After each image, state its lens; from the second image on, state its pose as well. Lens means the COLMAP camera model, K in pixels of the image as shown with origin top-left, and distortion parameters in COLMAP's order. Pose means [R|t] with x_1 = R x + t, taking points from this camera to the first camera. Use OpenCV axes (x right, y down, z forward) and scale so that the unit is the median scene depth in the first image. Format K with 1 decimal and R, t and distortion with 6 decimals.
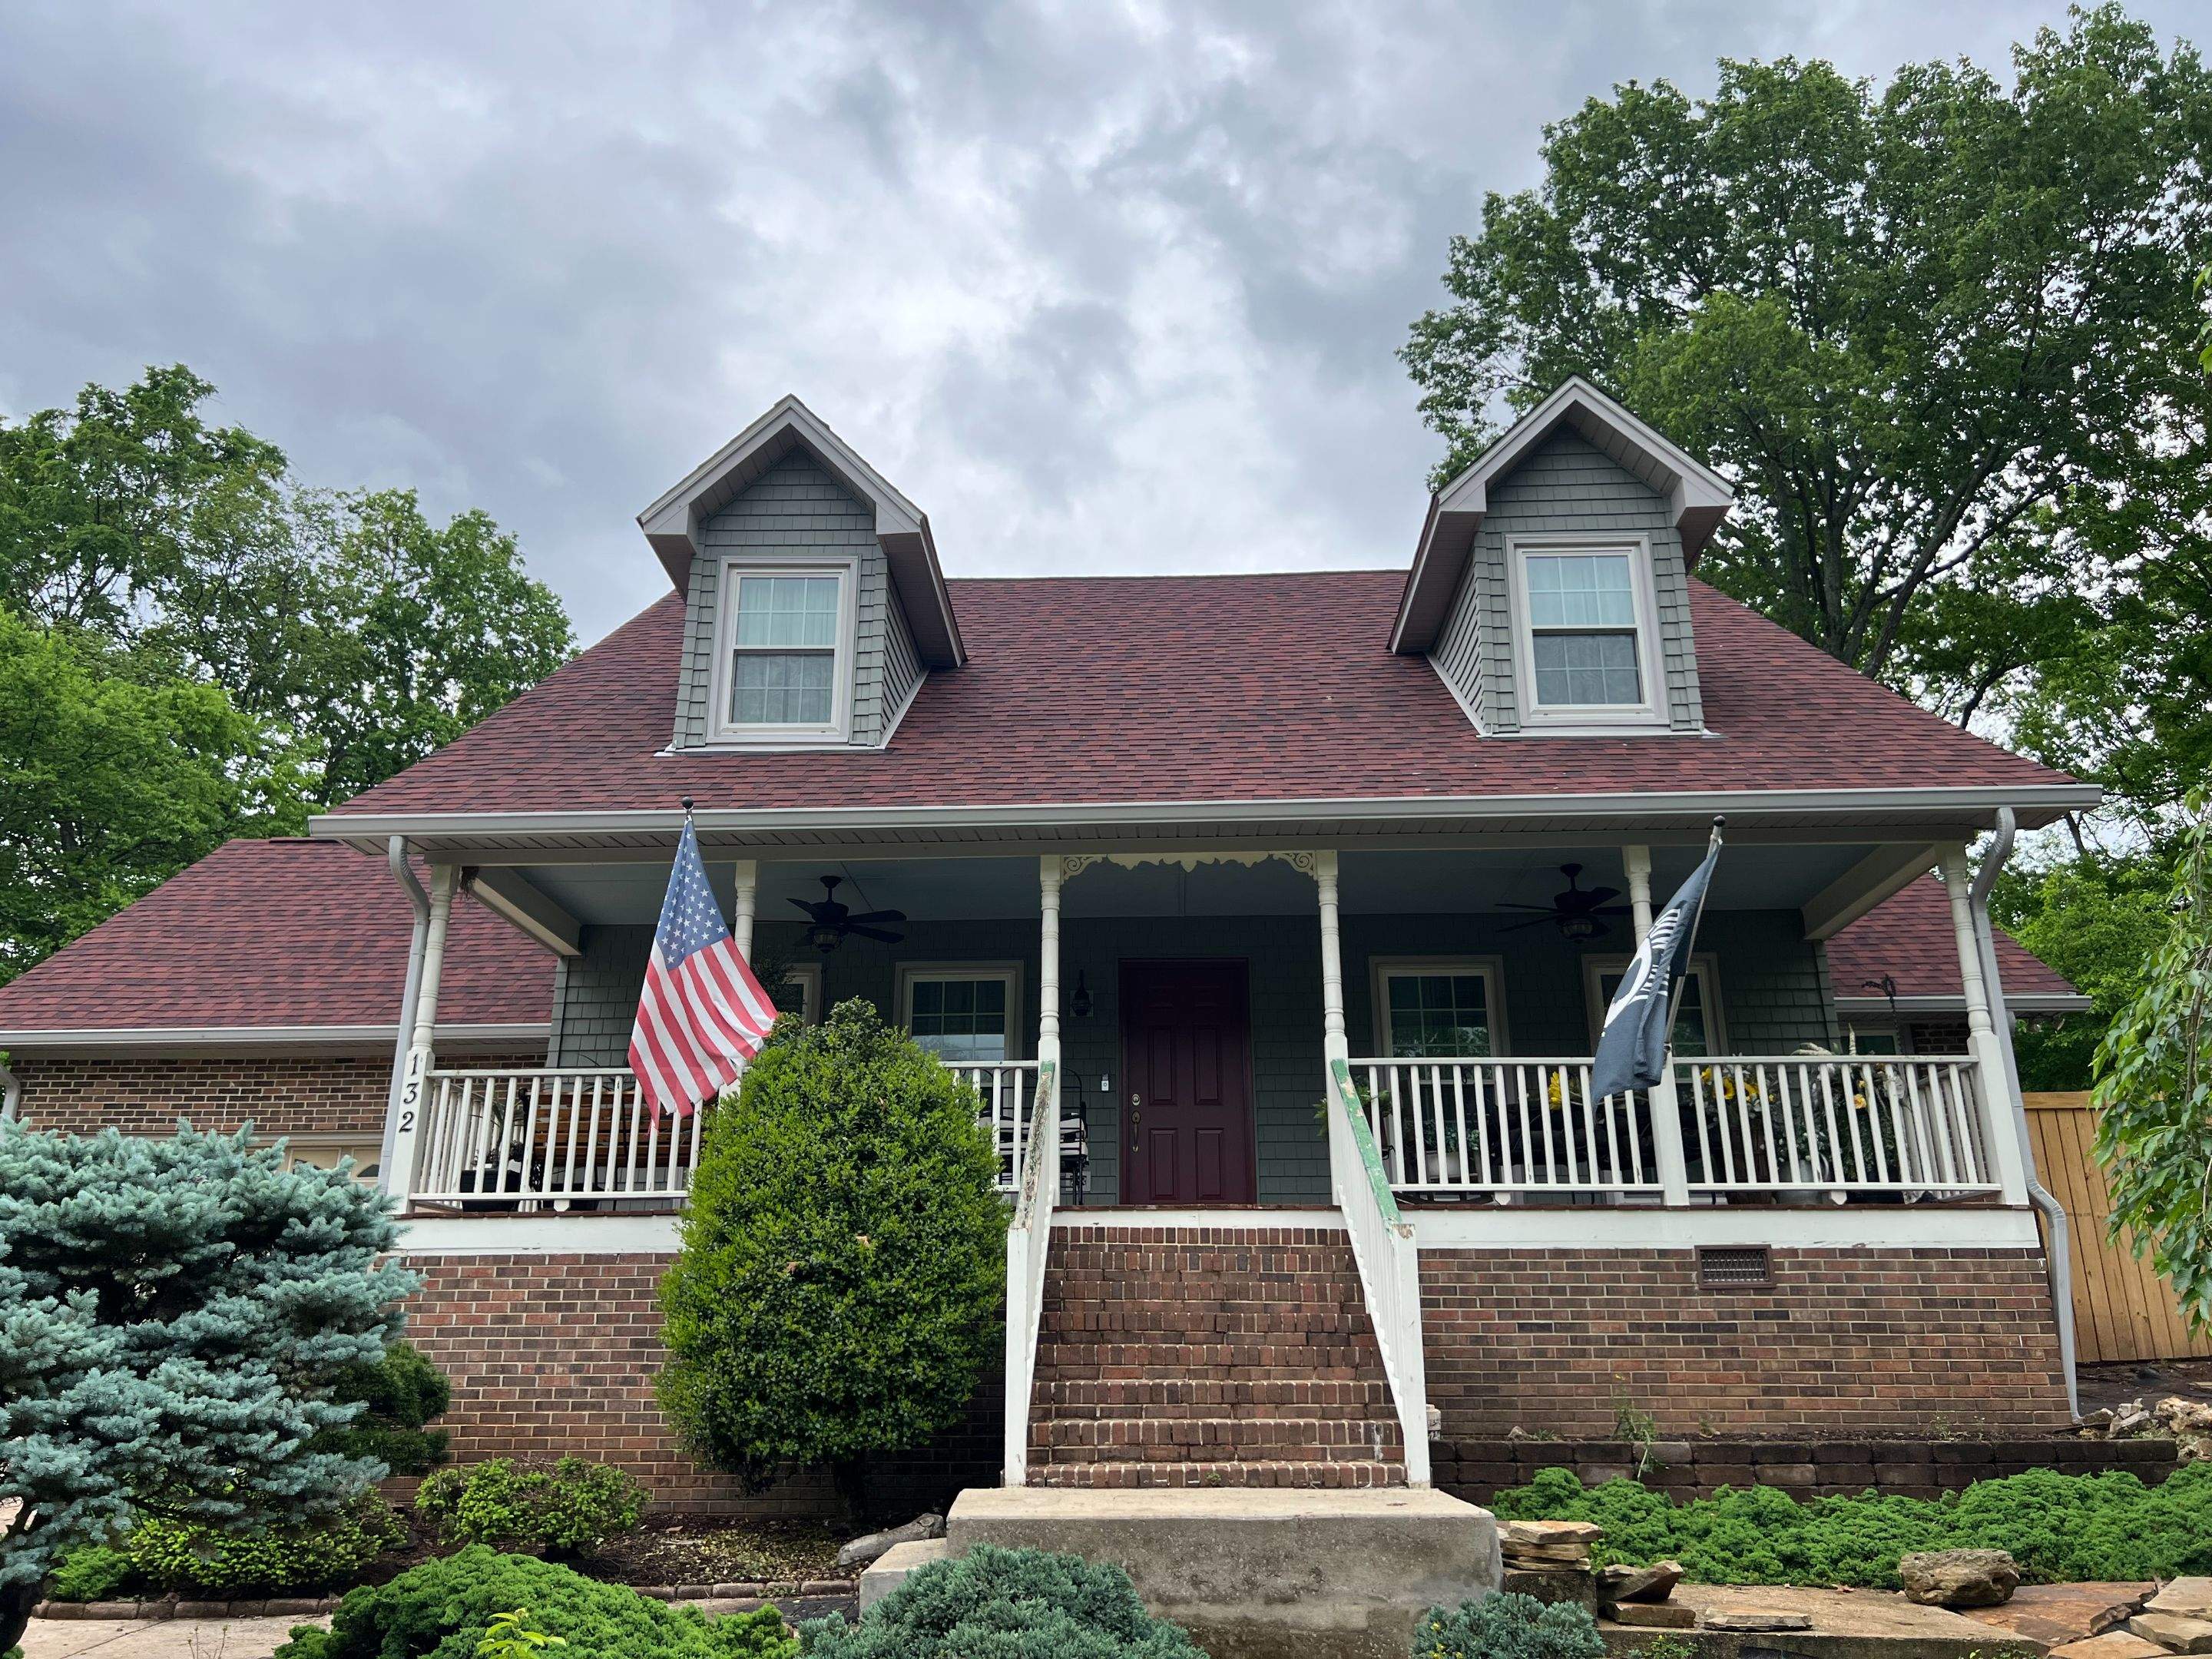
lens RADIAL K [[1646.1, 0, 1106.0], [0, 1646.1, 829.5], [0, 0, 1]] dist [0.005471, -0.000596]
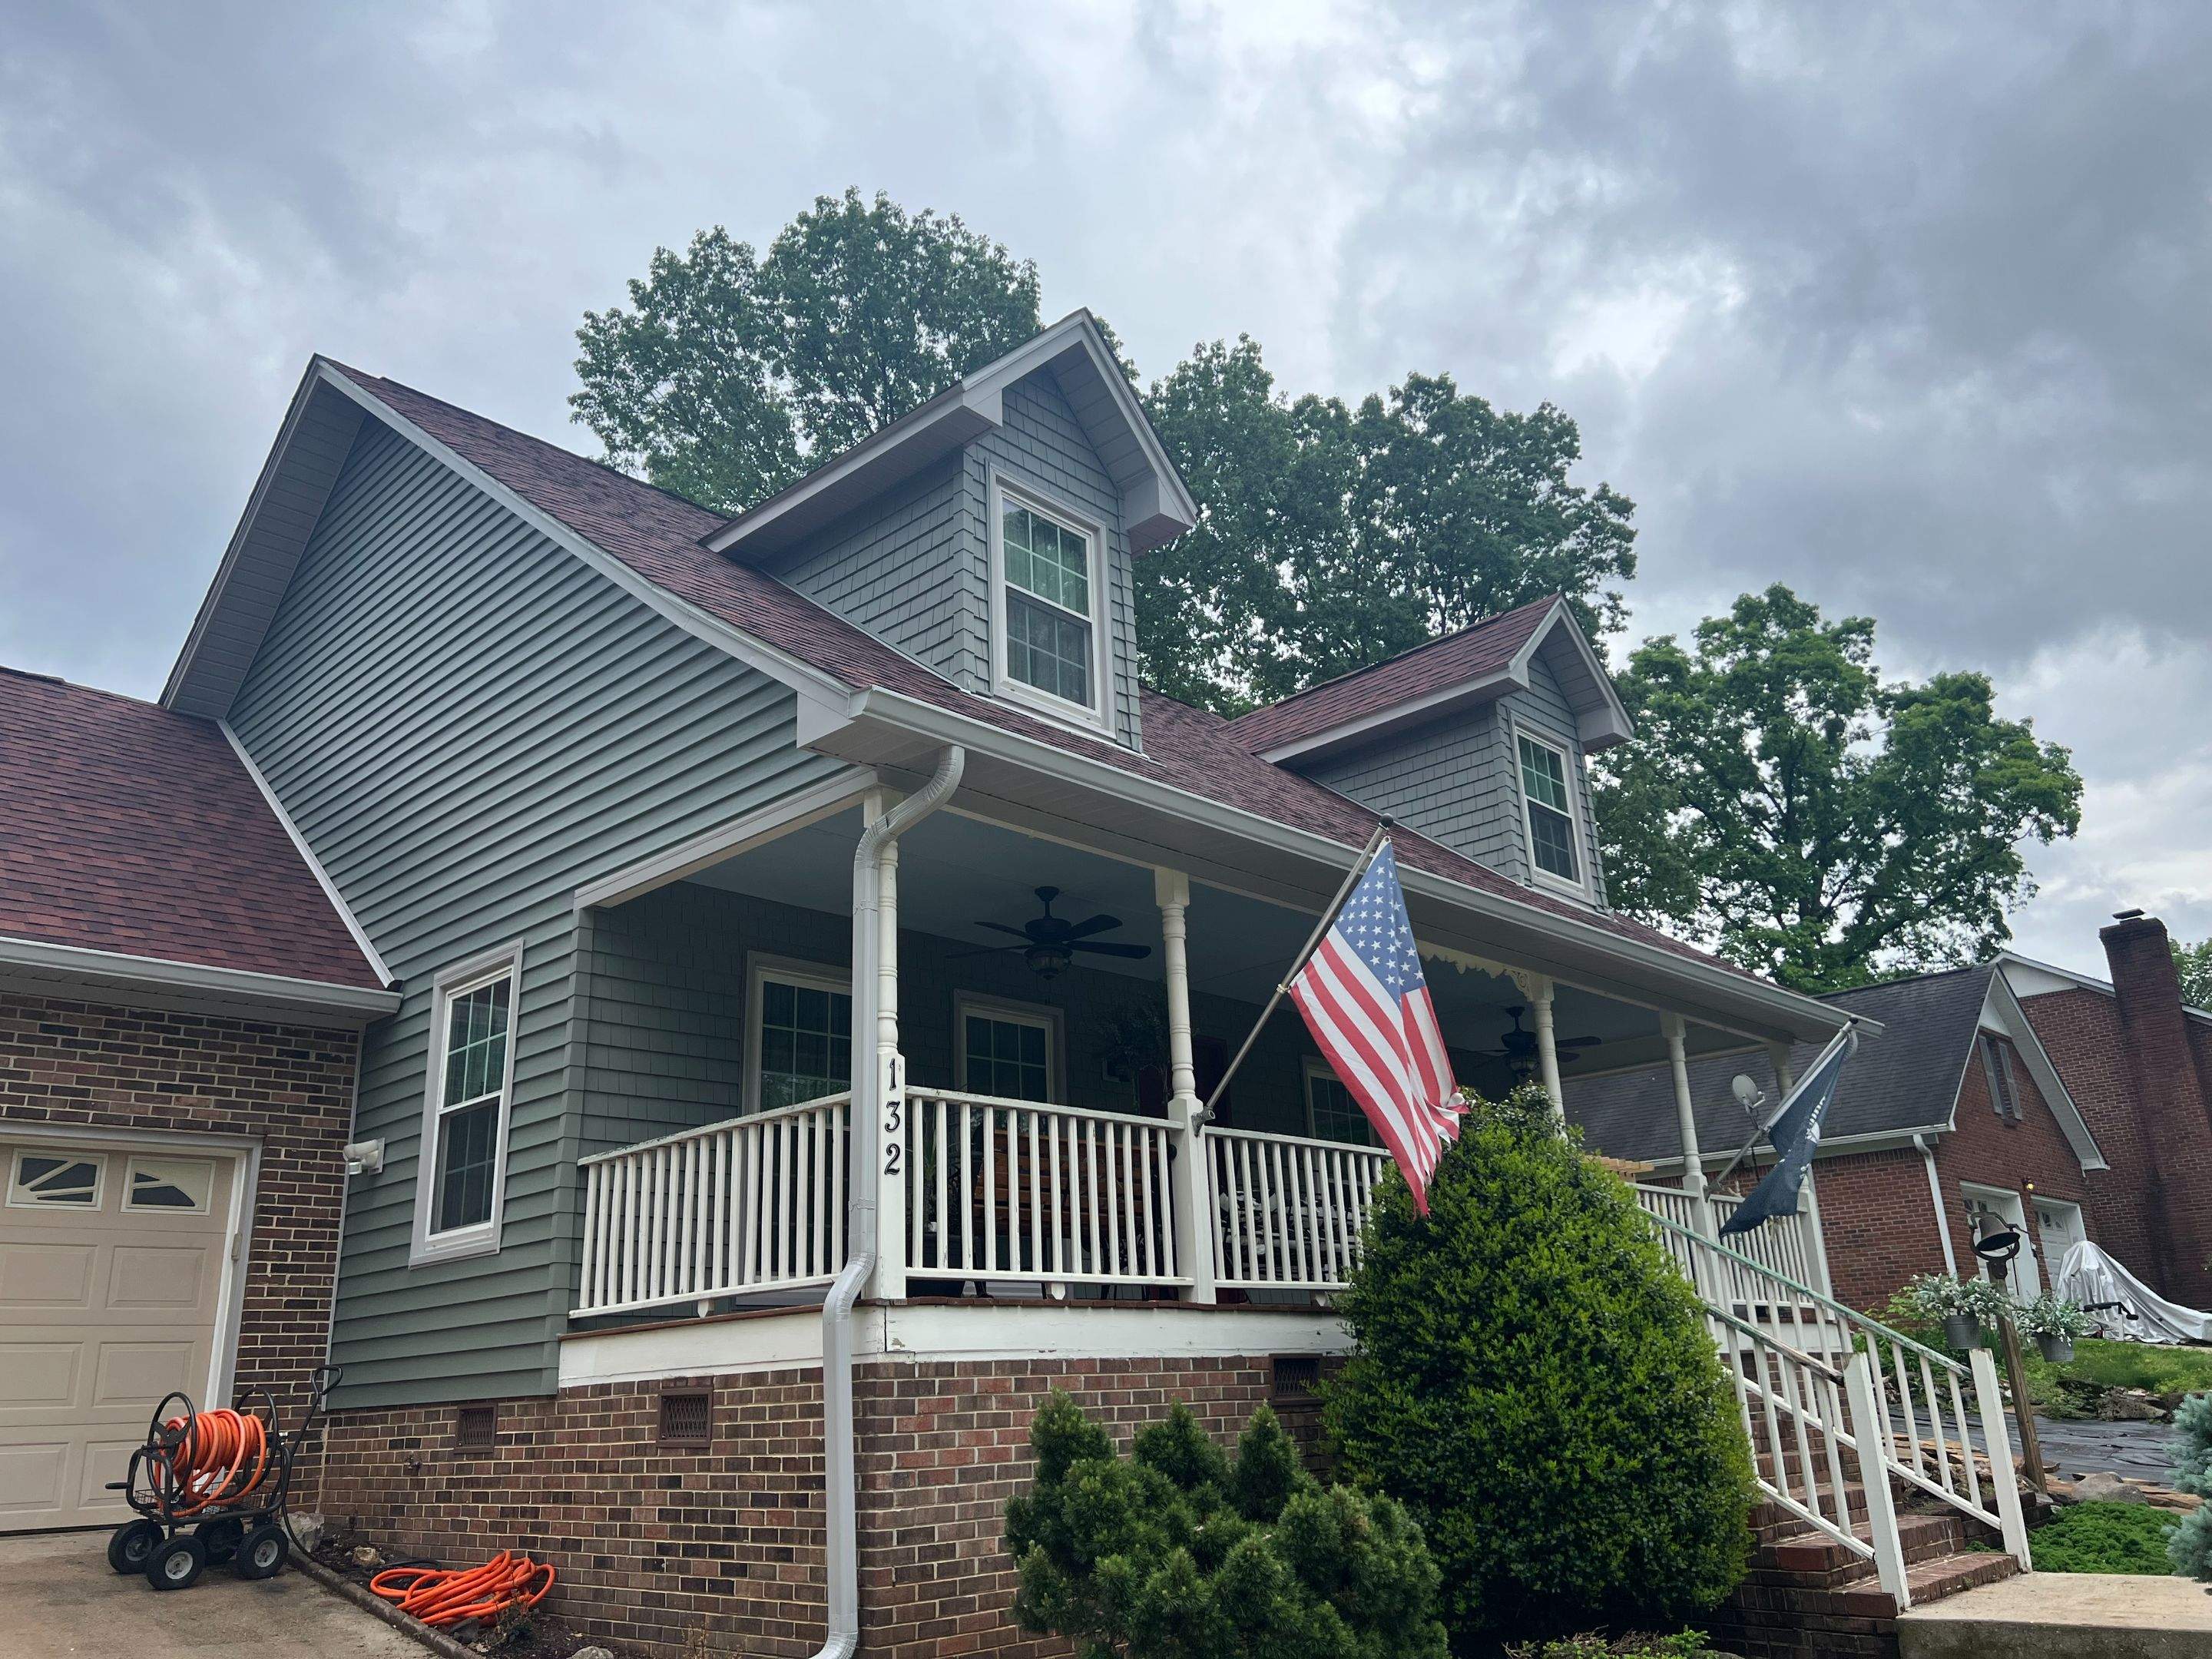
lens RADIAL K [[1669.5, 0, 1106.0], [0, 1669.5, 829.5], [0, 0, 1]] dist [0.066719, -0.000978]
pose [[0.679710, 0.220977, 0.699402, -0.870004], [-0.198078, 0.973411, -0.115049, 0.105951], [-0.706229, -0.060336, 0.705408, 0.453217]]
